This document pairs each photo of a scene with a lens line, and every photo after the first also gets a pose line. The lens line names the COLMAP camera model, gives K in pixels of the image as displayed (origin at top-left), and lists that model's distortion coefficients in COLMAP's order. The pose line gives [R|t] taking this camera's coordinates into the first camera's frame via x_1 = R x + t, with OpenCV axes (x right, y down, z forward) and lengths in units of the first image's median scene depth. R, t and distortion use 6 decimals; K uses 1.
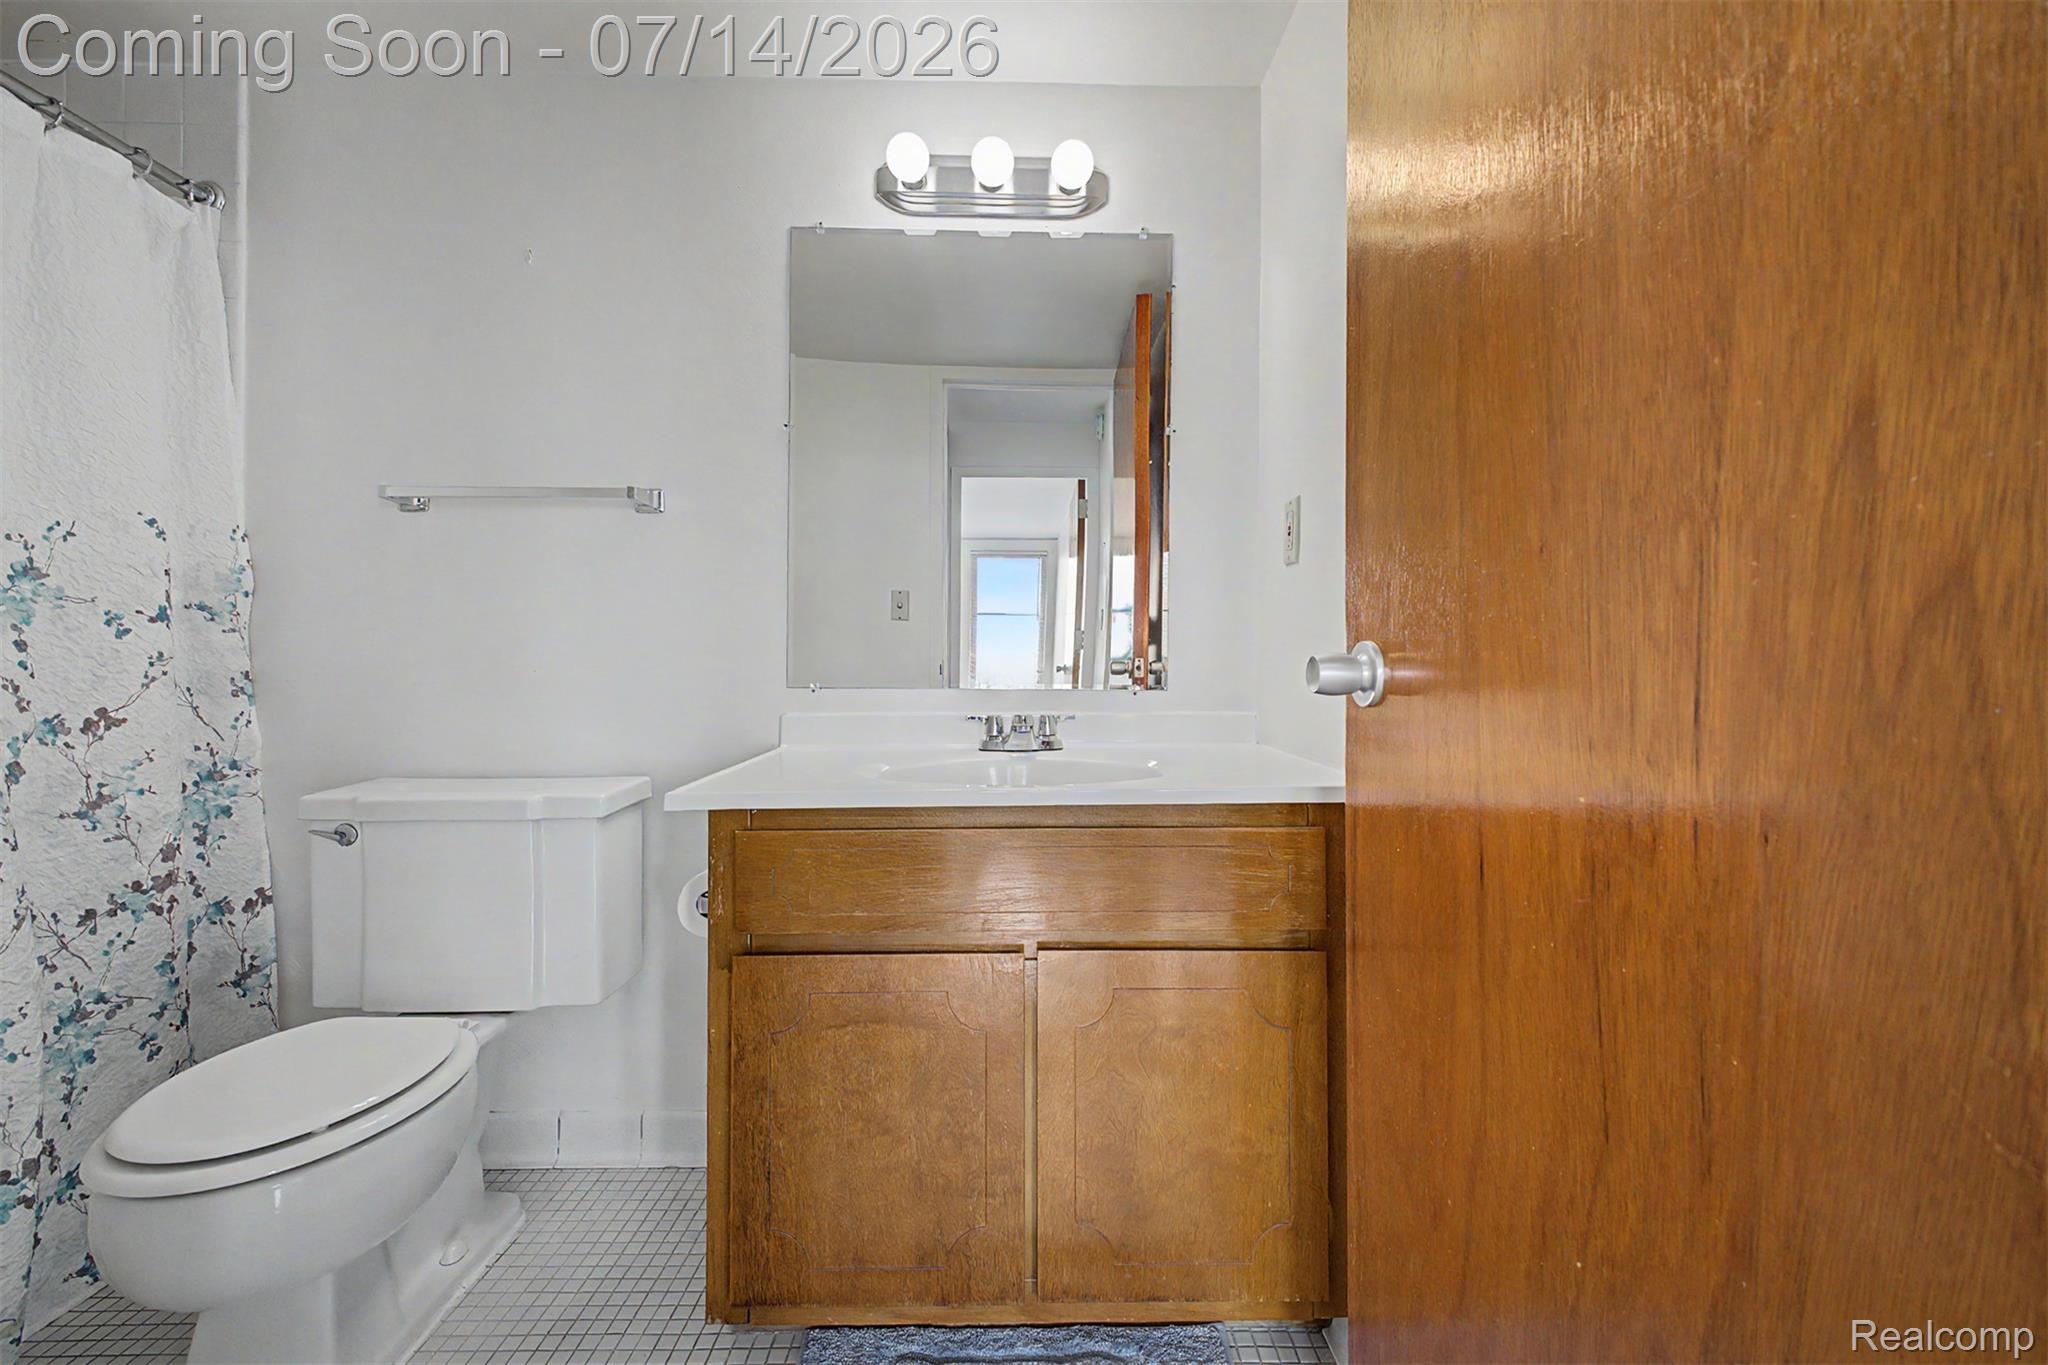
lens RADIAL K [[808.1, 0, 1024.0], [0, 808.1, 682.5], [0, 0, 1]] dist [0.020397, -0.008327]
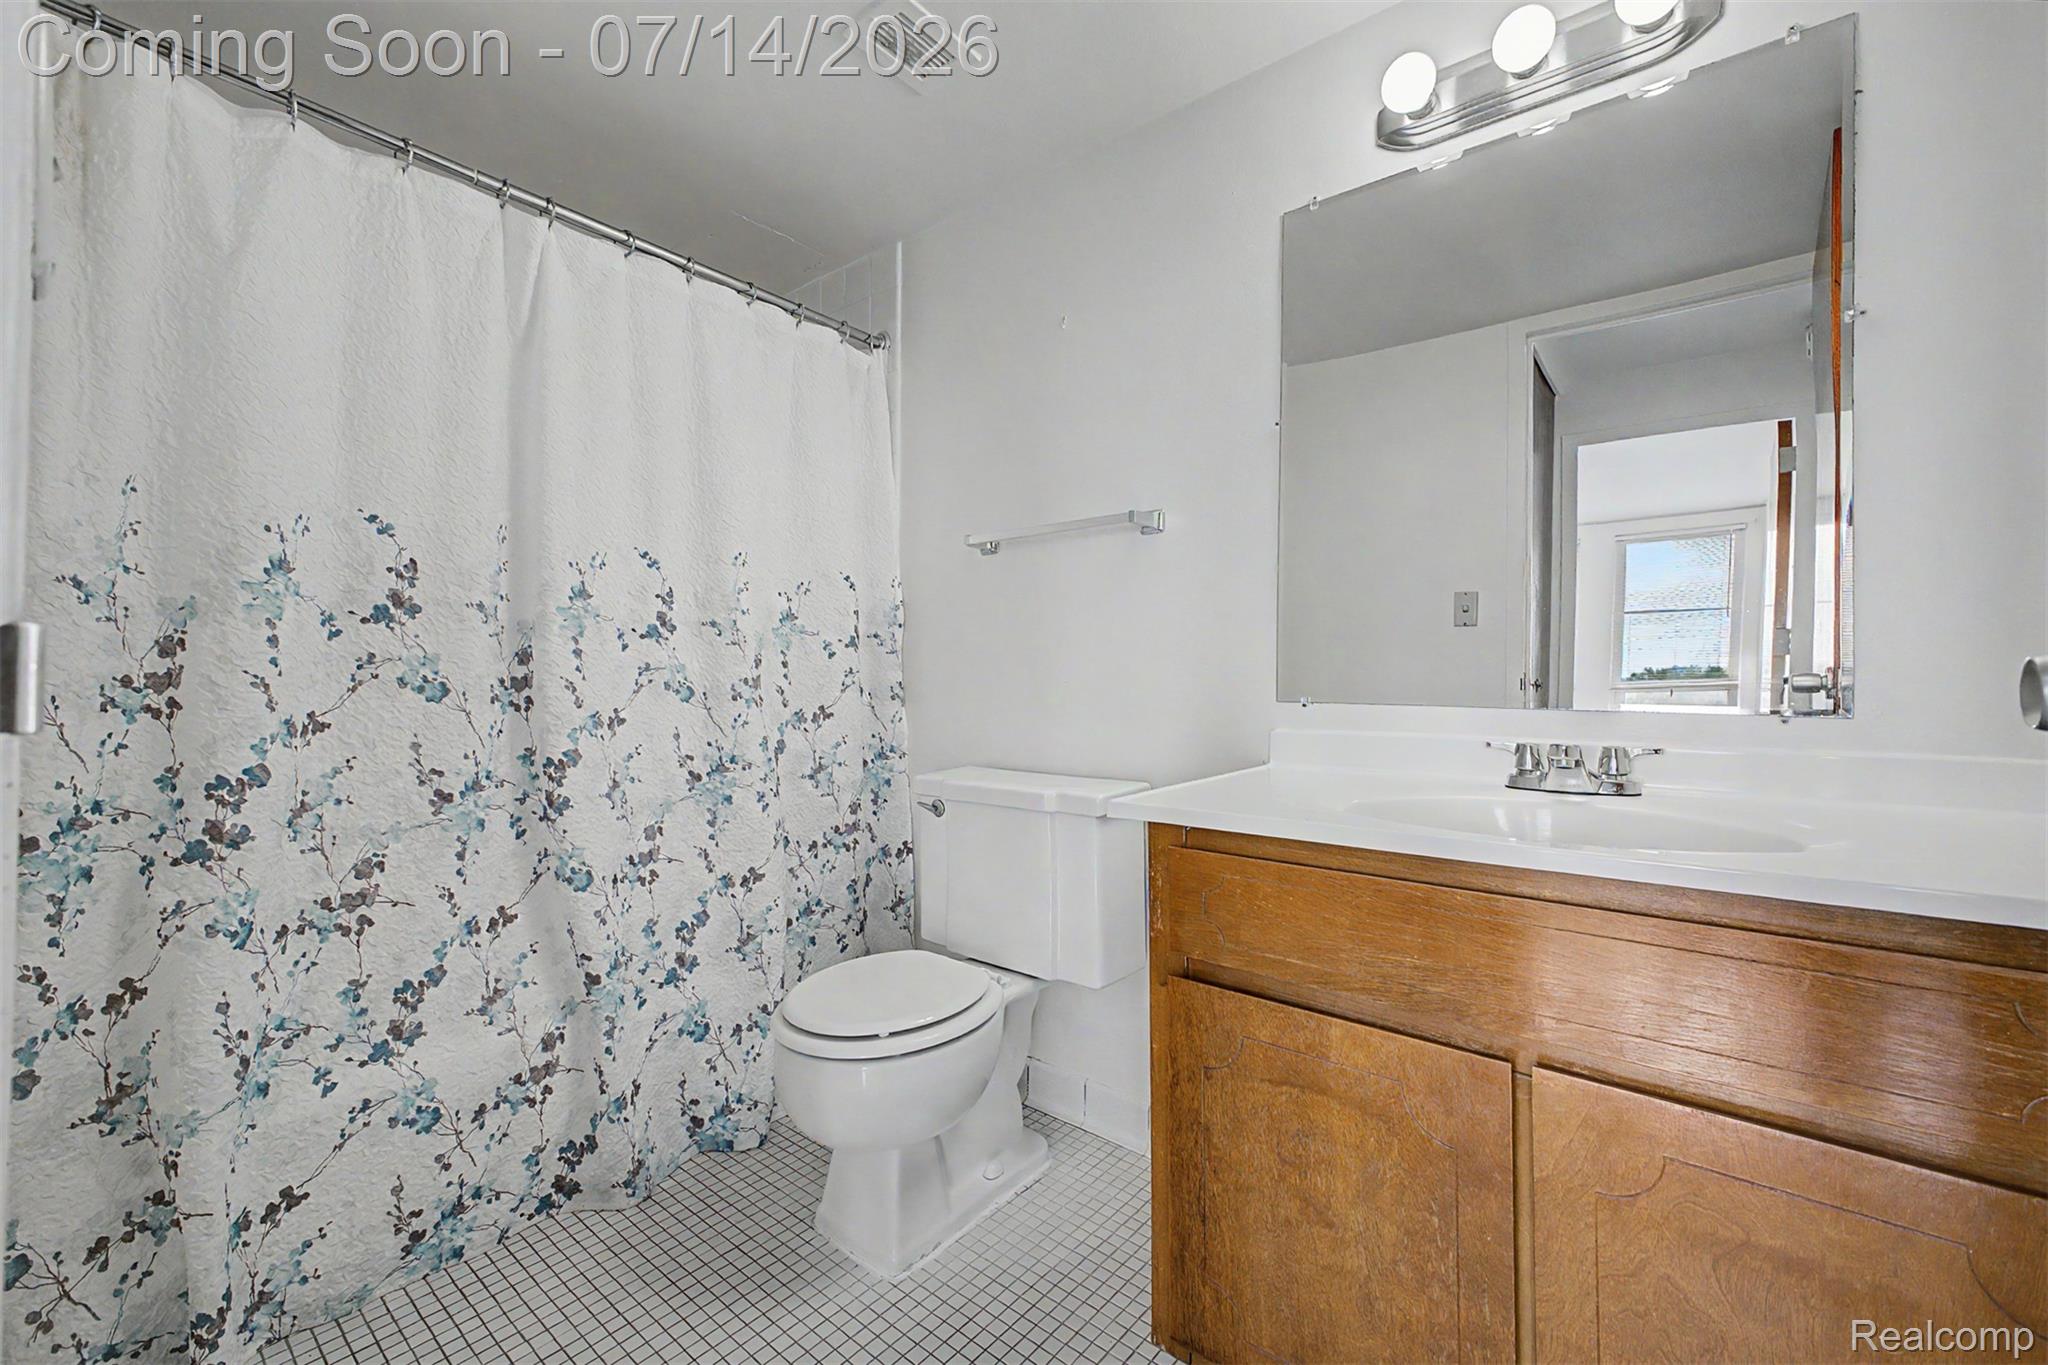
lens RADIAL K [[816.1, 0, 1030.2], [0, 816.1, 680.5], [0, 0, 1]] dist [0.027195, -0.012835]
pose [[0.773045, 0.004319, -0.634337, 0.099046], [-0.016670, 0.999770, -0.013508, -0.000767], [0.634132, 0.021016, 0.772939, 0.089309]]
